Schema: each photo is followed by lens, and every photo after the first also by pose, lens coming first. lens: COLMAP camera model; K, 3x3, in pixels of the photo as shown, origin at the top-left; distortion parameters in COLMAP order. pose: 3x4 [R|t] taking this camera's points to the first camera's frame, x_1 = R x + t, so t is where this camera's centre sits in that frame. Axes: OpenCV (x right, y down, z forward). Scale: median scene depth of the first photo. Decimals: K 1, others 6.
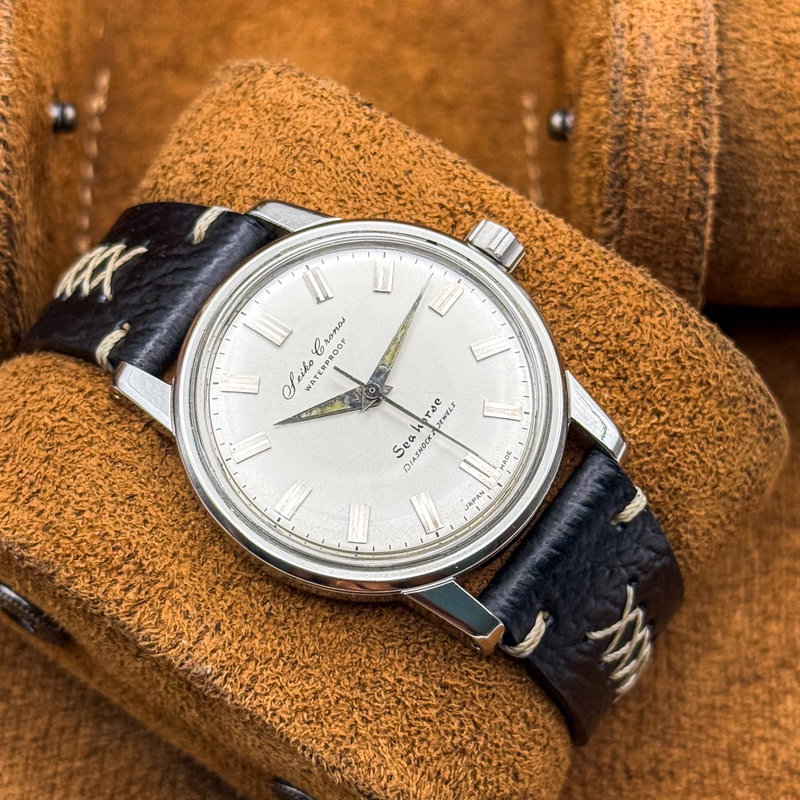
lens RADIAL K [[2182.7, 0, 400.0], [0, 2182.7, 400.0], [0, 0, 1]] dist [-0.016469, 0.051633]
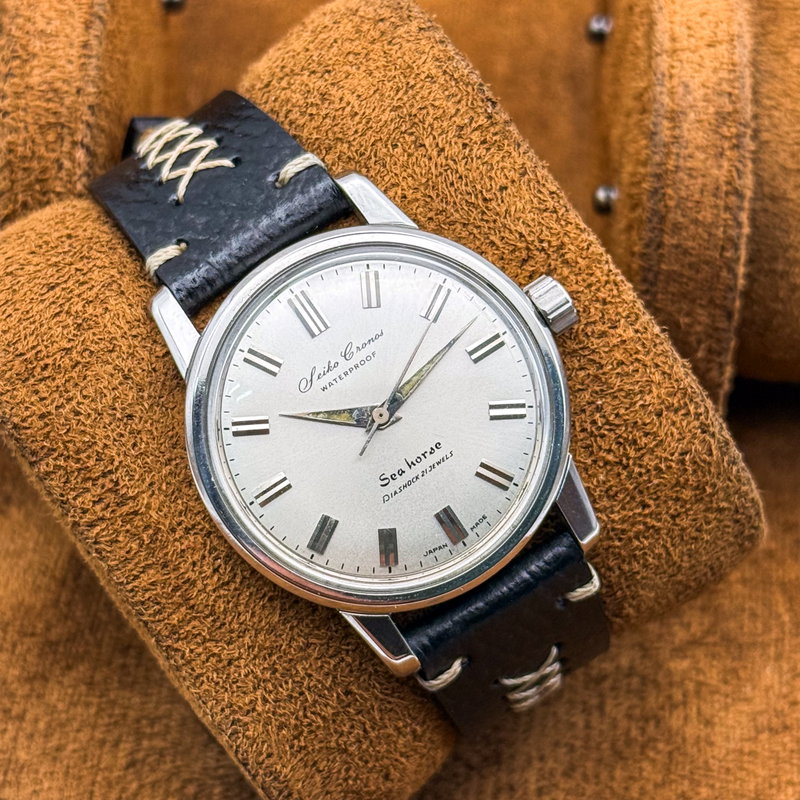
lens RADIAL K [[2182.7, 0, 400.0], [0, 2182.7, 400.0], [0, 0, 1]] dist [-0.016469, 0.051633]
pose [[0.934549, 0.355678, 0.010573, -0.017011], [-0.347079, 0.904596, 0.247474, -0.253439], [0.078456, -0.234946, 0.968837, 0.013043]]
